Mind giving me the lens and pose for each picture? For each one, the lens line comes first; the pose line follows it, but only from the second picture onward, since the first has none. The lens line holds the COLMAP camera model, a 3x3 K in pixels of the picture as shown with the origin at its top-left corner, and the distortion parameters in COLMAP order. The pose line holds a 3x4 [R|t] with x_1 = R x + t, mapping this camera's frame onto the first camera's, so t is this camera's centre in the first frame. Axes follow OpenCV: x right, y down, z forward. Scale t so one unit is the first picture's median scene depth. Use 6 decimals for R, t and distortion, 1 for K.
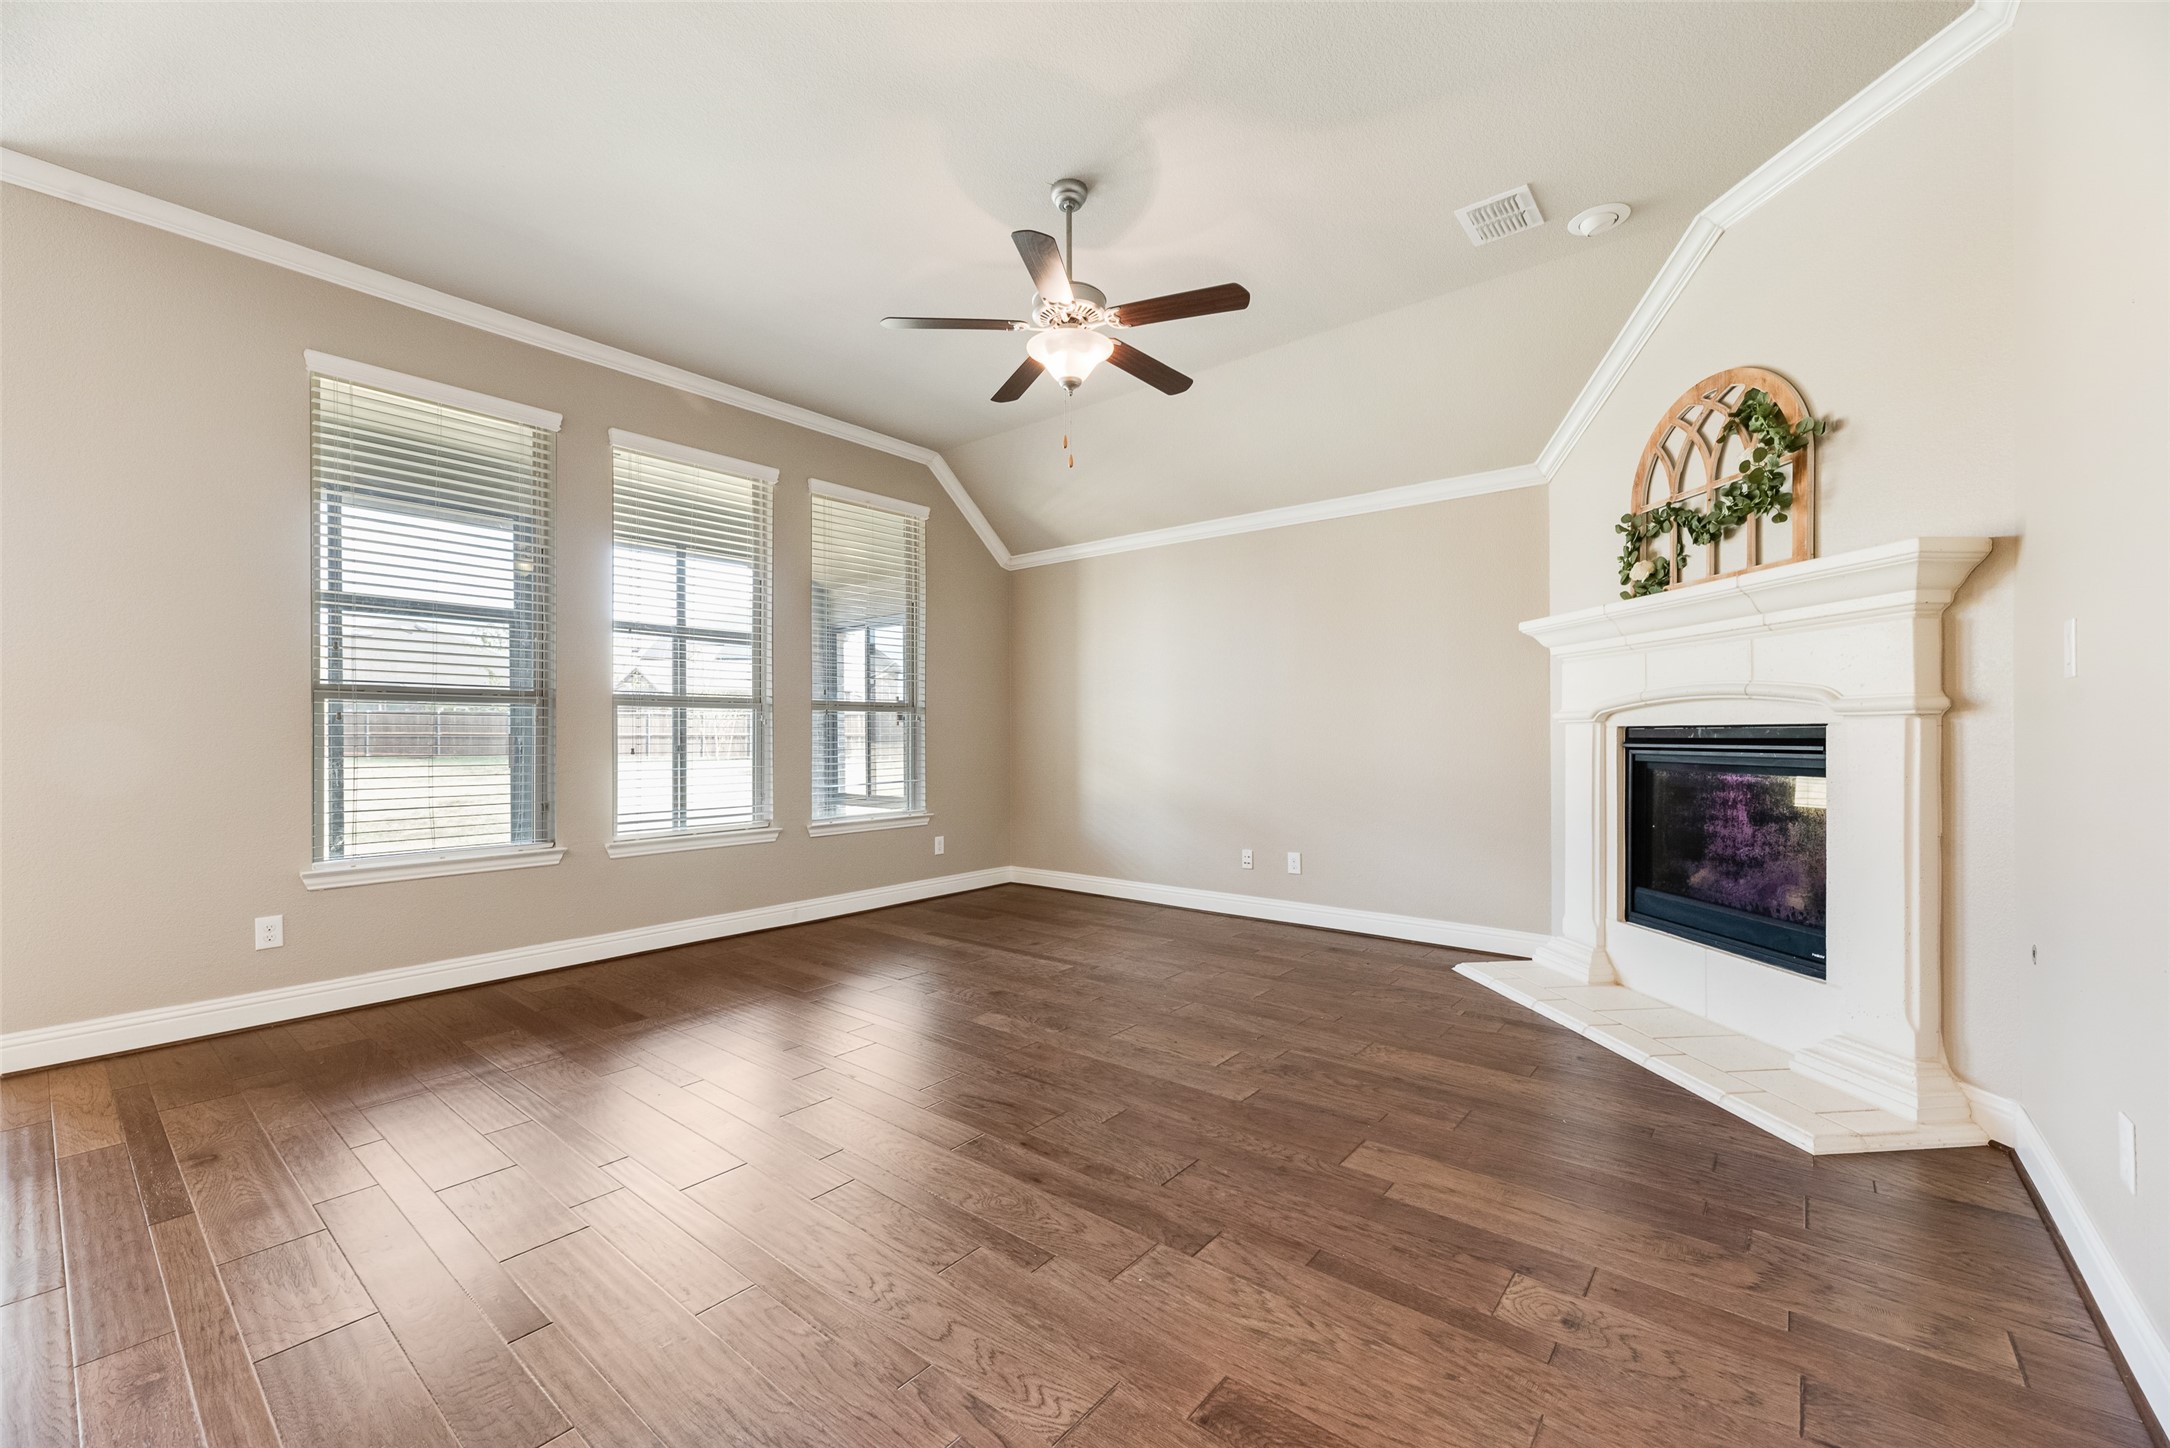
lens RADIAL K [[884.0, 0, 1076.8], [0, 884.0, 741.1], [0, 0, 1]] dist [-0.000269, -0.000071]
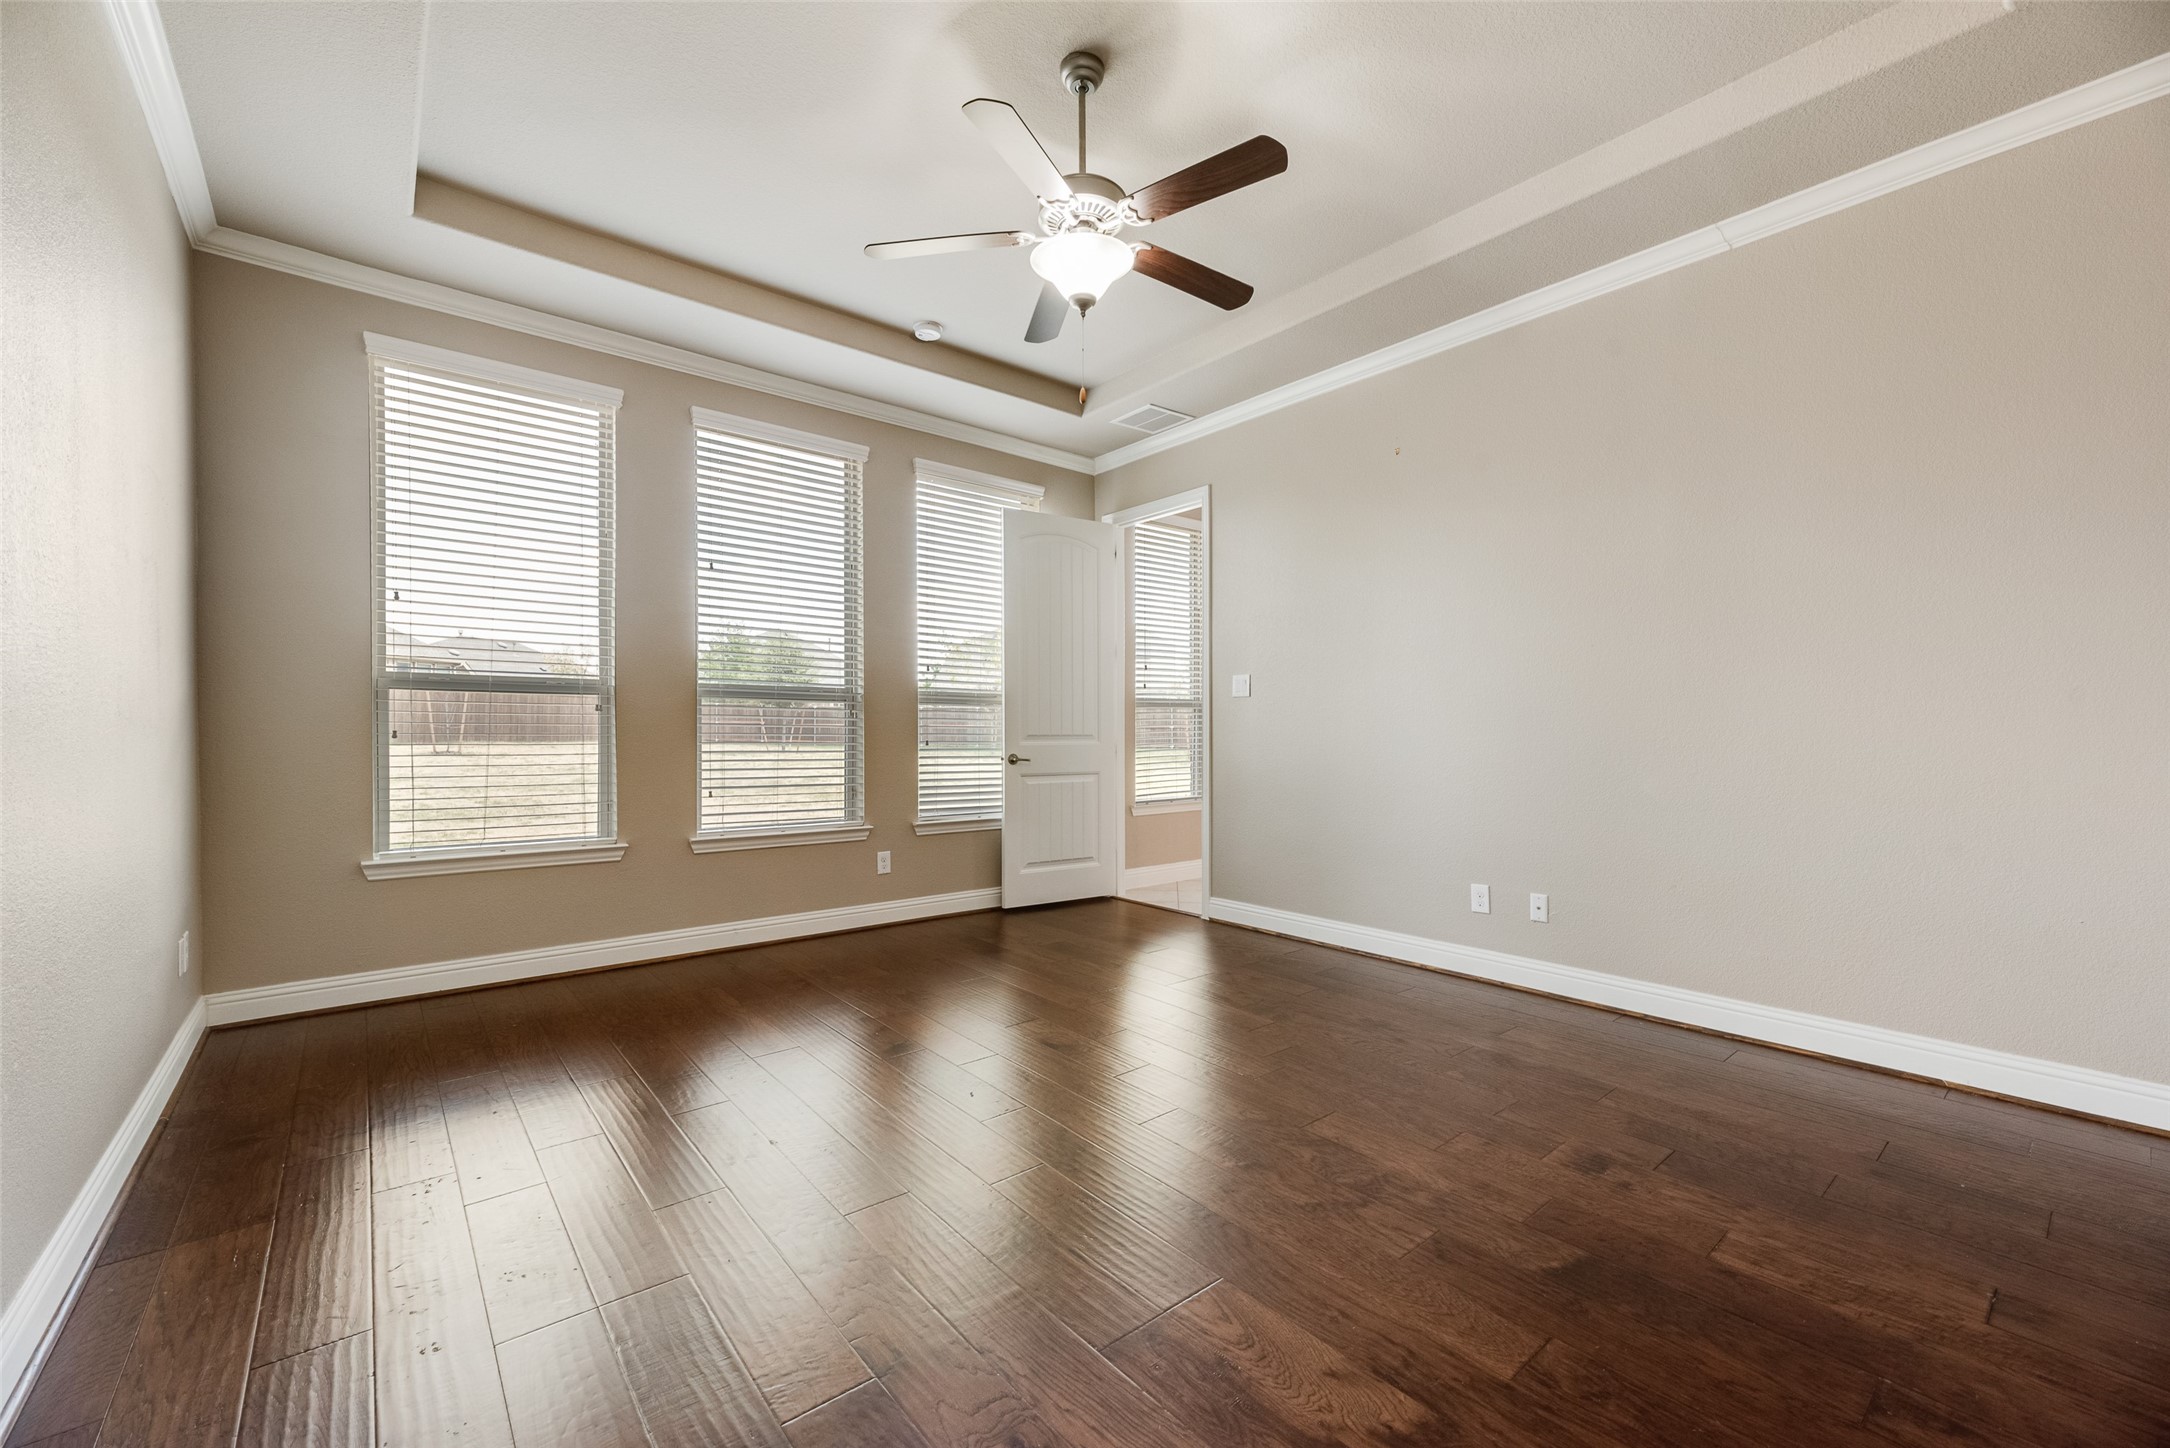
lens RADIAL K [[884.0, 0, 1091.7], [0, 884.0, 723.4], [0, 0, 1]] dist [-0.000269, -0.000071]
pose [[0.977958, -0.004529, -0.208753, 0.164483], [0.003931, 0.999987, -0.003281, -0.006758], [0.208765, 0.002389, 0.977963, 0.187851]]
